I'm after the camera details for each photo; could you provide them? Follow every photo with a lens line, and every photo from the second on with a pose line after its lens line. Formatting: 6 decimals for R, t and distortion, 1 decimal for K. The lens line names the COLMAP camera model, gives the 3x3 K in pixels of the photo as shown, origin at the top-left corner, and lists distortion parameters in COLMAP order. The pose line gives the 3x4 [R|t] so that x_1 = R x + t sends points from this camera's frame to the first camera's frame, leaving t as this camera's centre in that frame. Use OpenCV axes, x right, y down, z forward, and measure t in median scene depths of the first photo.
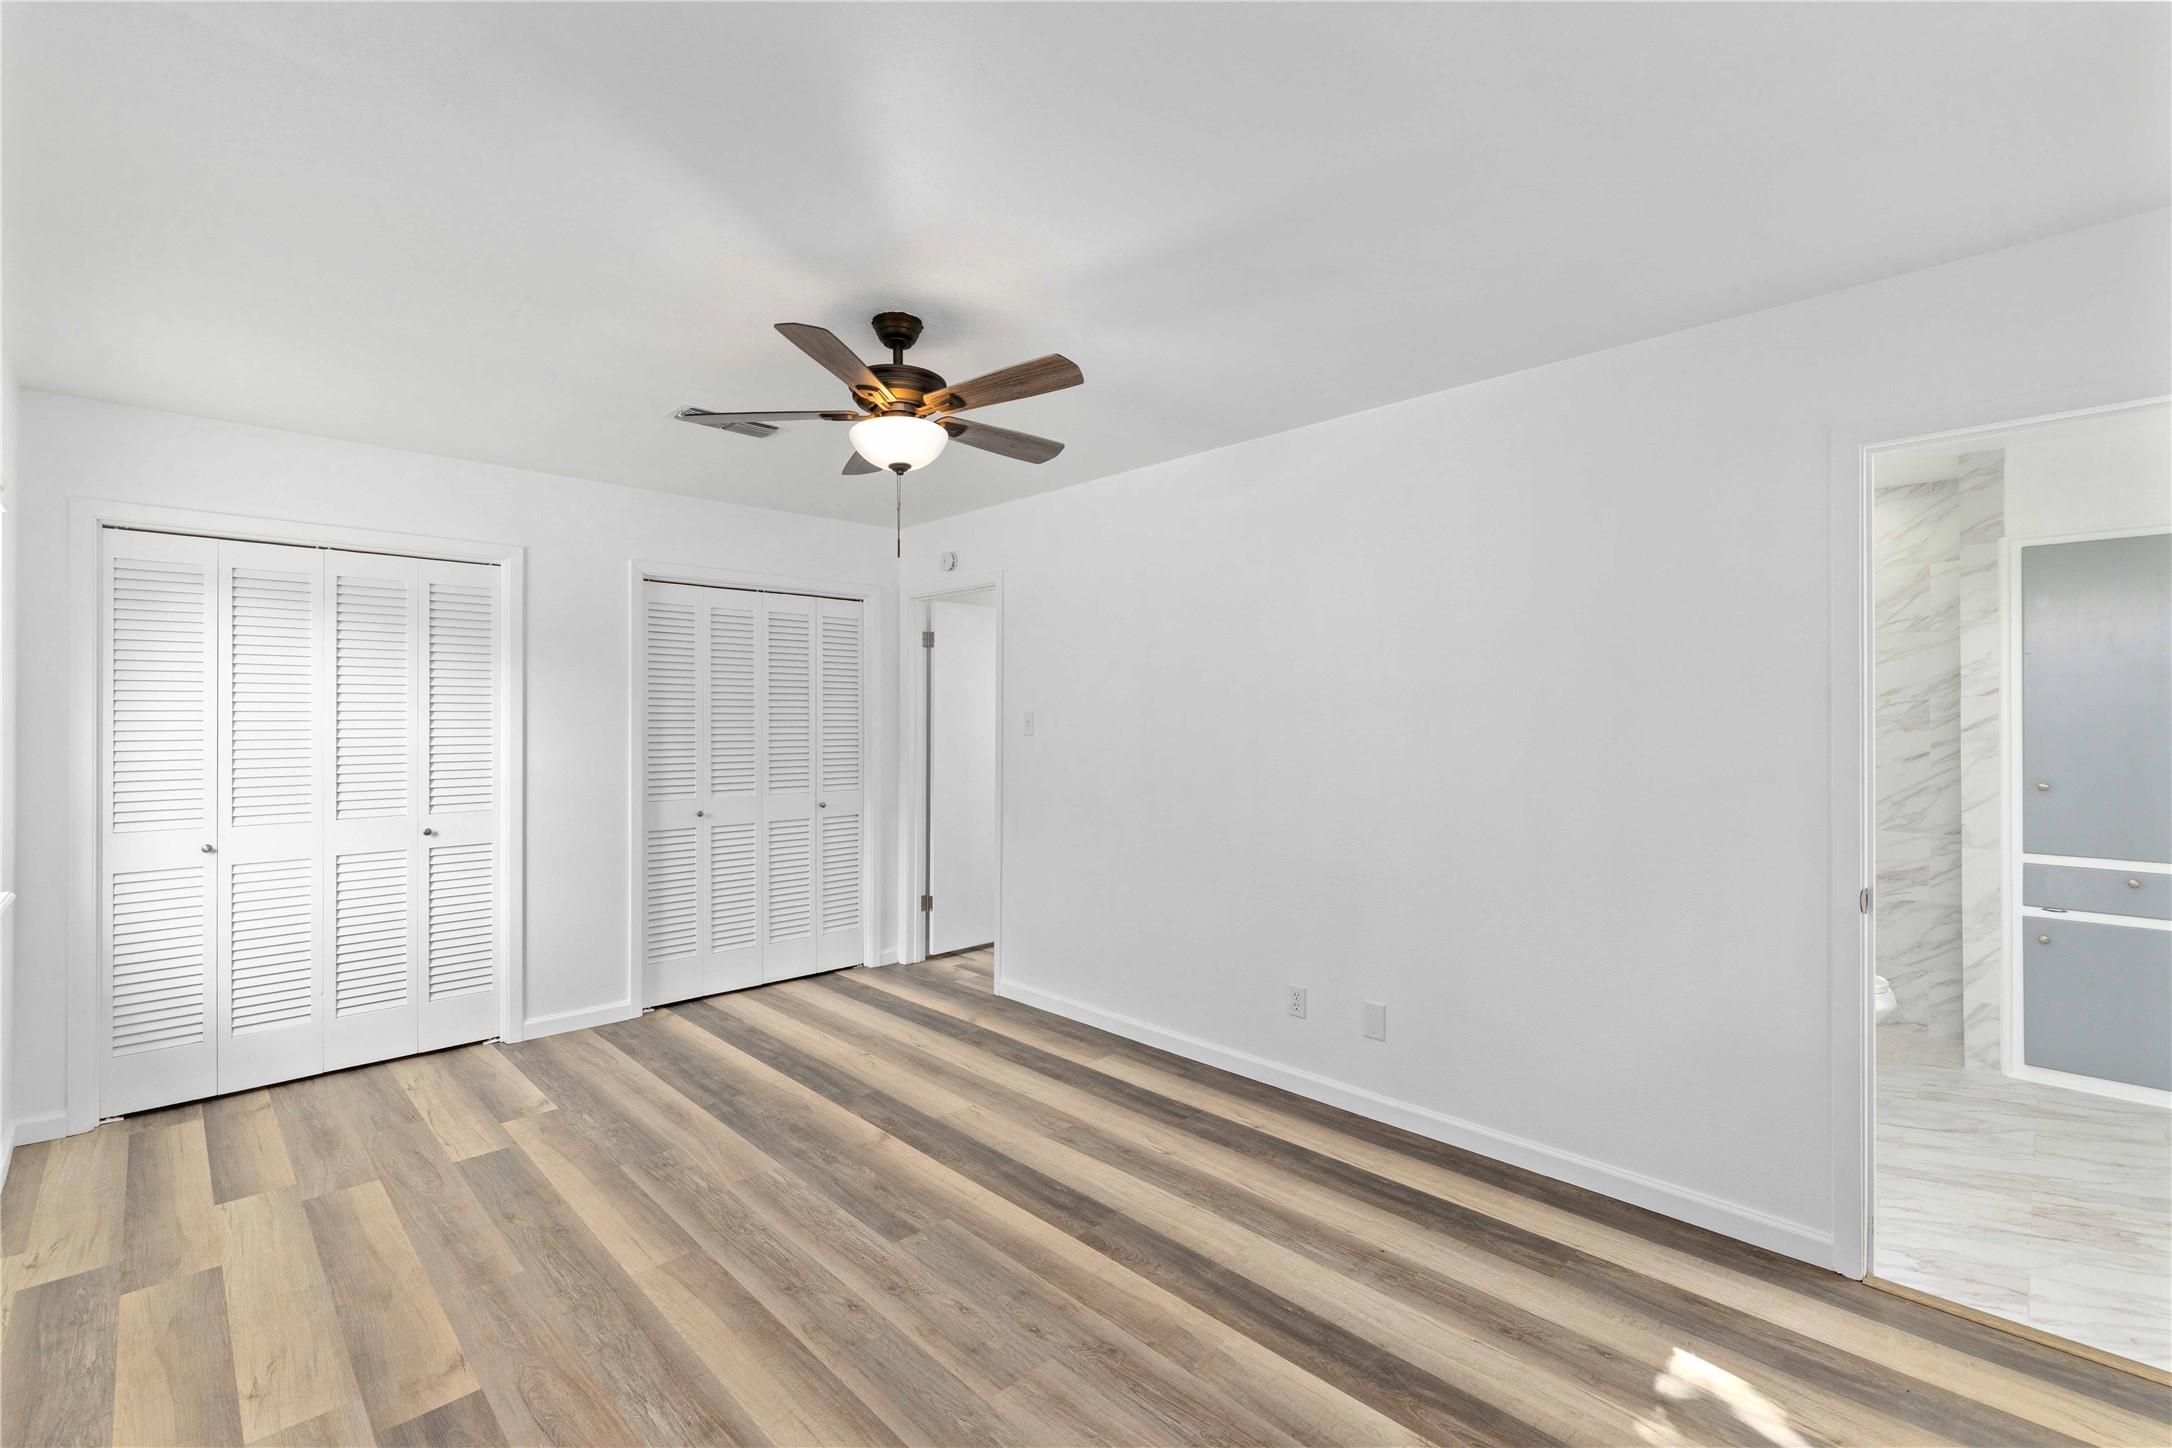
lens RADIAL K [[949.8, 0, 1085.7], [0, 949.8, 716.6], [0, 0, 1]] dist [0.000263, -0.000184]
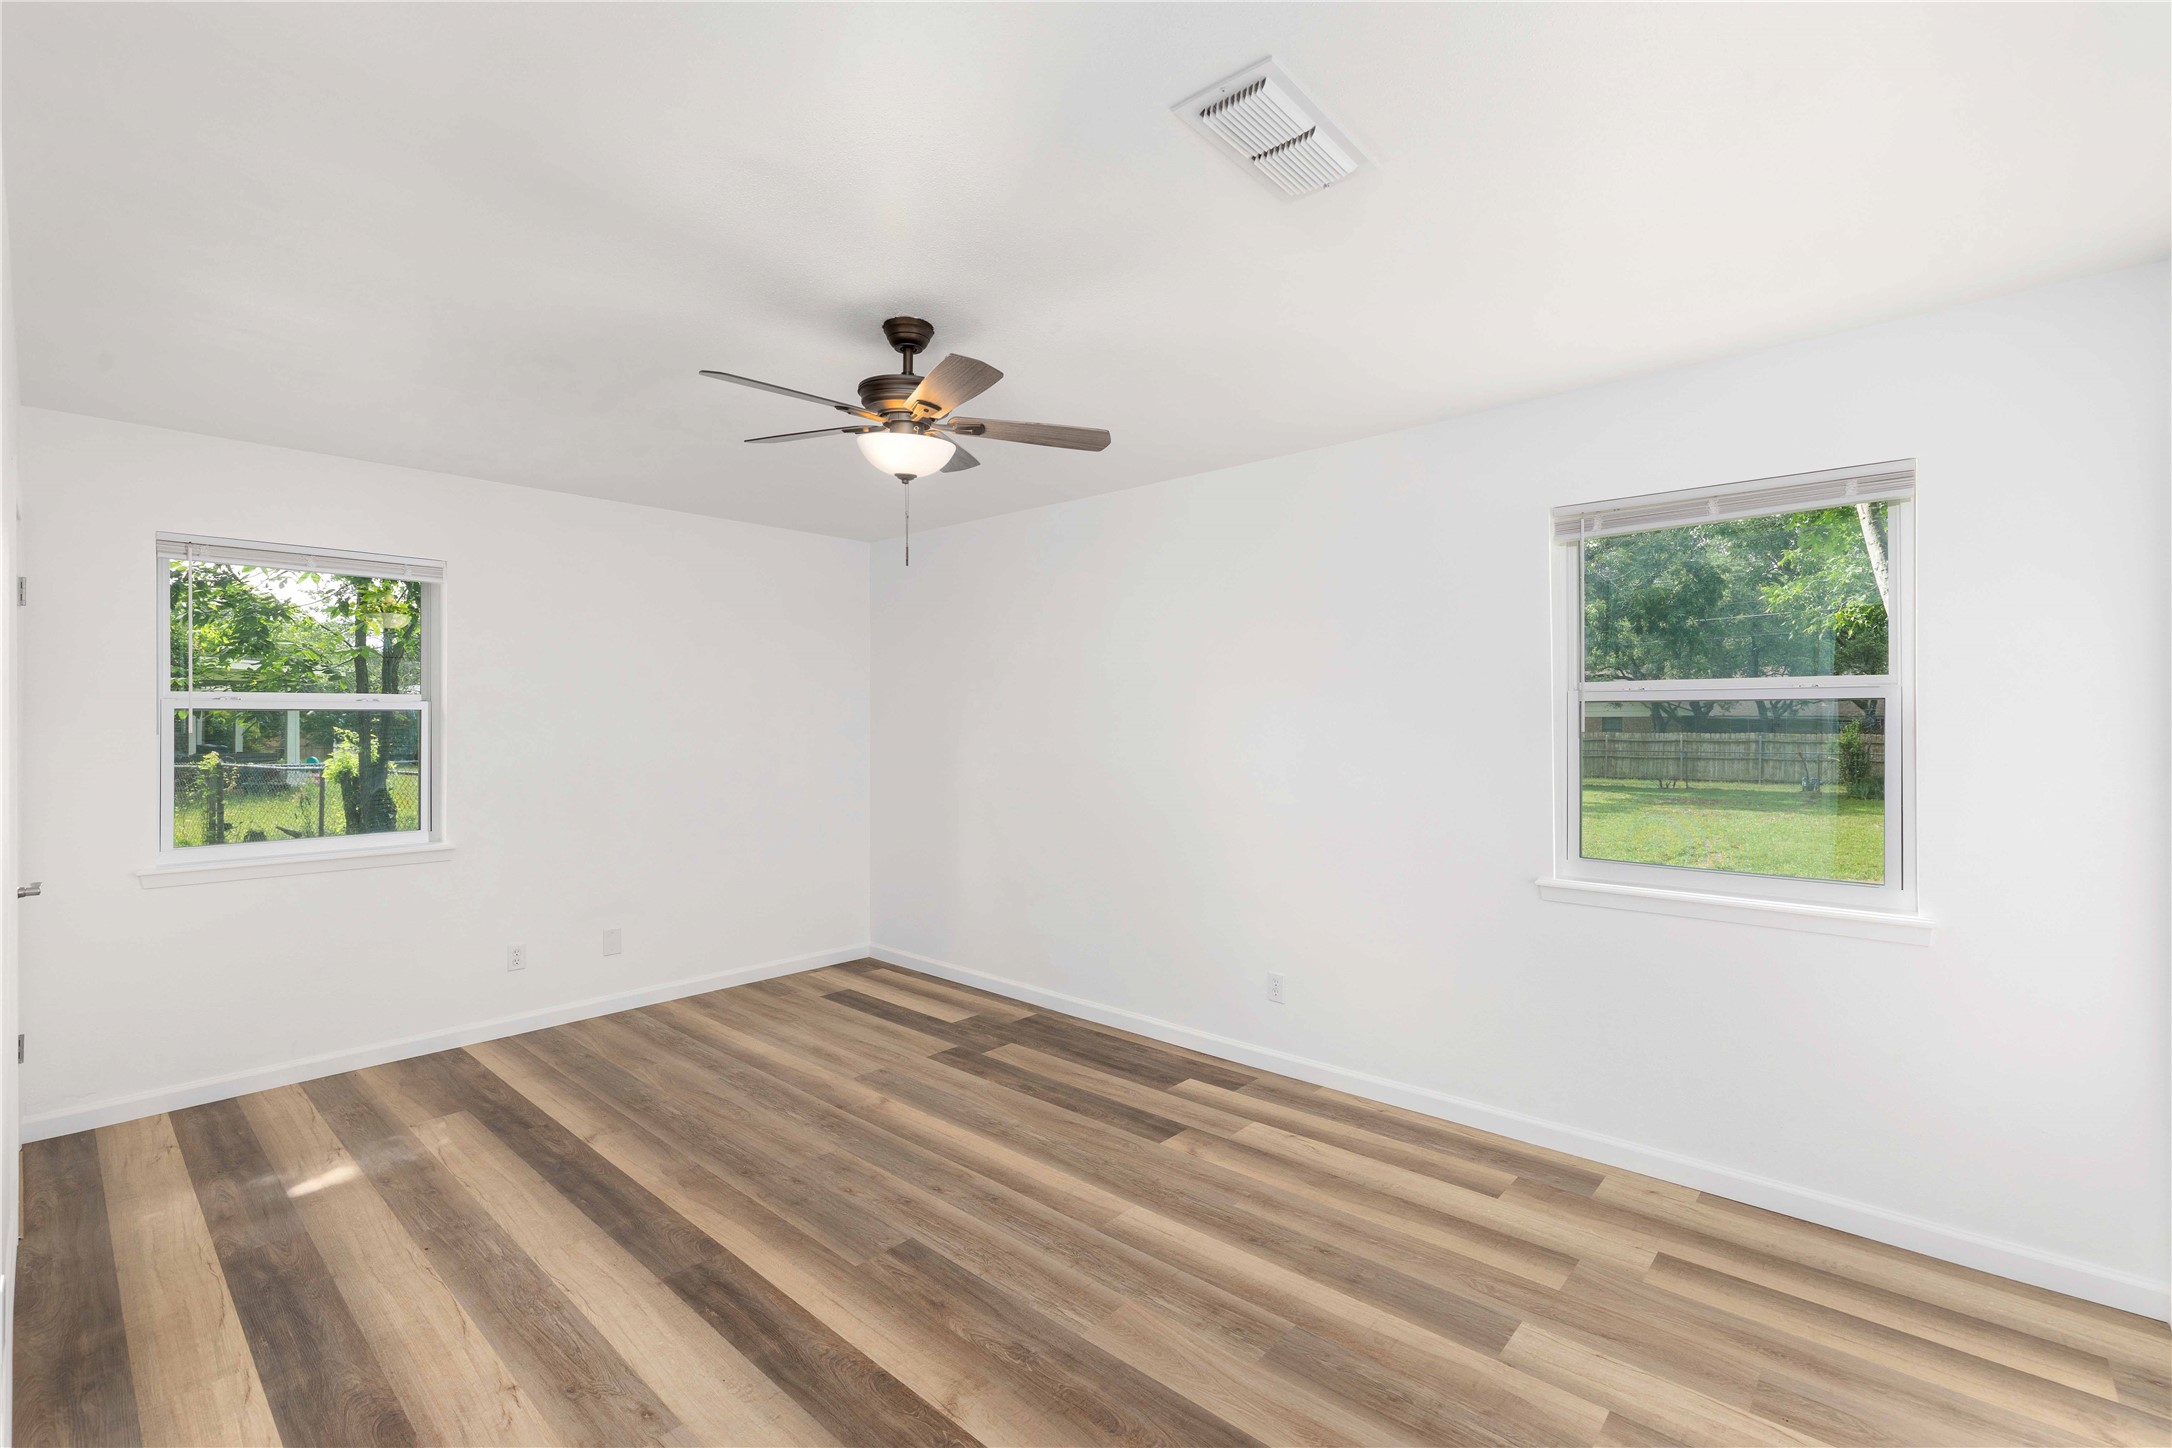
lens RADIAL K [[949.8, 0, 1085.8], [0, 949.8, 719.5], [0, 0, 1]] dist [0.000263, -0.000184]
pose [[-0.998401, 0.001616, -0.056512, -0.322780], [0.001684, 0.999998, -0.001155, -0.002566], [0.056510, -0.001249, -0.998401, 1.972674]]
